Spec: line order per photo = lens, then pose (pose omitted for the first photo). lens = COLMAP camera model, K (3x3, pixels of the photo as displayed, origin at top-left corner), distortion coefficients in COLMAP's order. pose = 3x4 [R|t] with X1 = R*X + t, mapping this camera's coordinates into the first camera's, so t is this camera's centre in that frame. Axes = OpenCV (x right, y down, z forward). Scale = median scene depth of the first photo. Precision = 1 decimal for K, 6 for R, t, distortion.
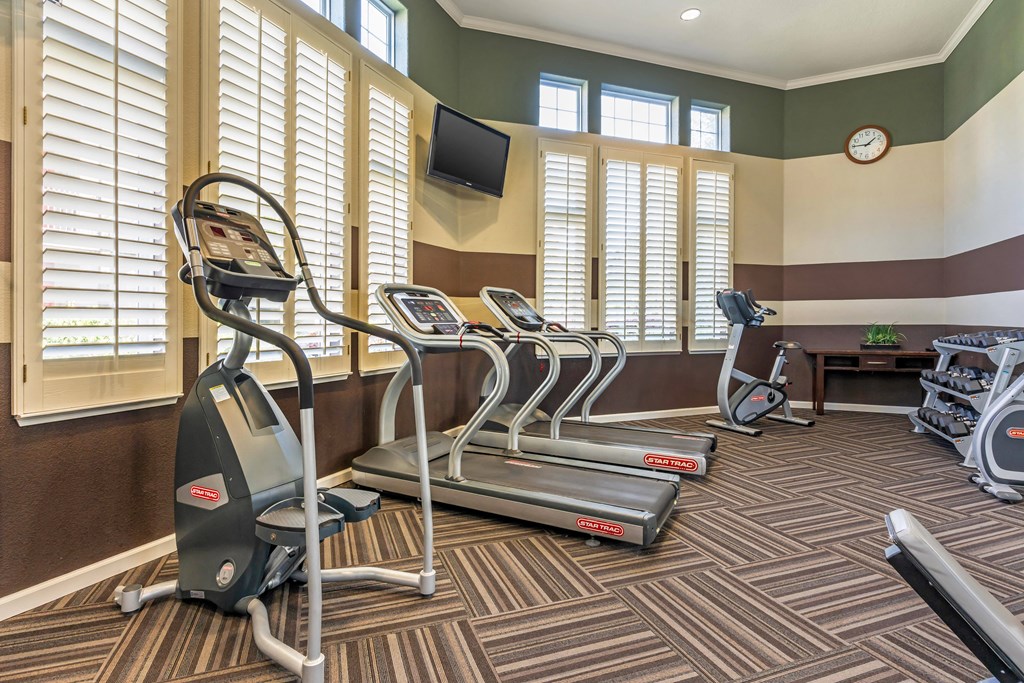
lens RADIAL K [[504.1, 0, 506.4], [0, 504.1, 336.8], [0, 0, 1]] dist [0.019391, 0.000238]
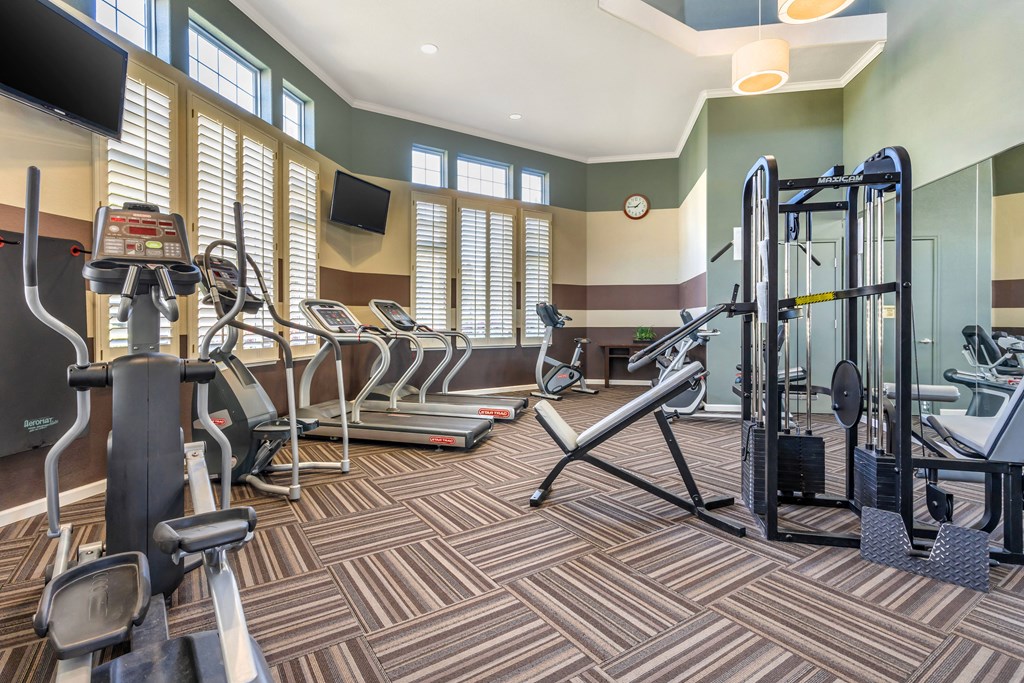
lens RADIAL K [[504.1, 0, 513.2], [0, 504.1, 343.9], [0, 0, 1]] dist [0.019391, 0.000238]
pose [[0.970465, -0.003704, 0.241213, -0.001564], [-0.000151, 0.999873, 0.015960, 0.002415], [-0.241242, -0.015525, 0.970341, -0.432704]]
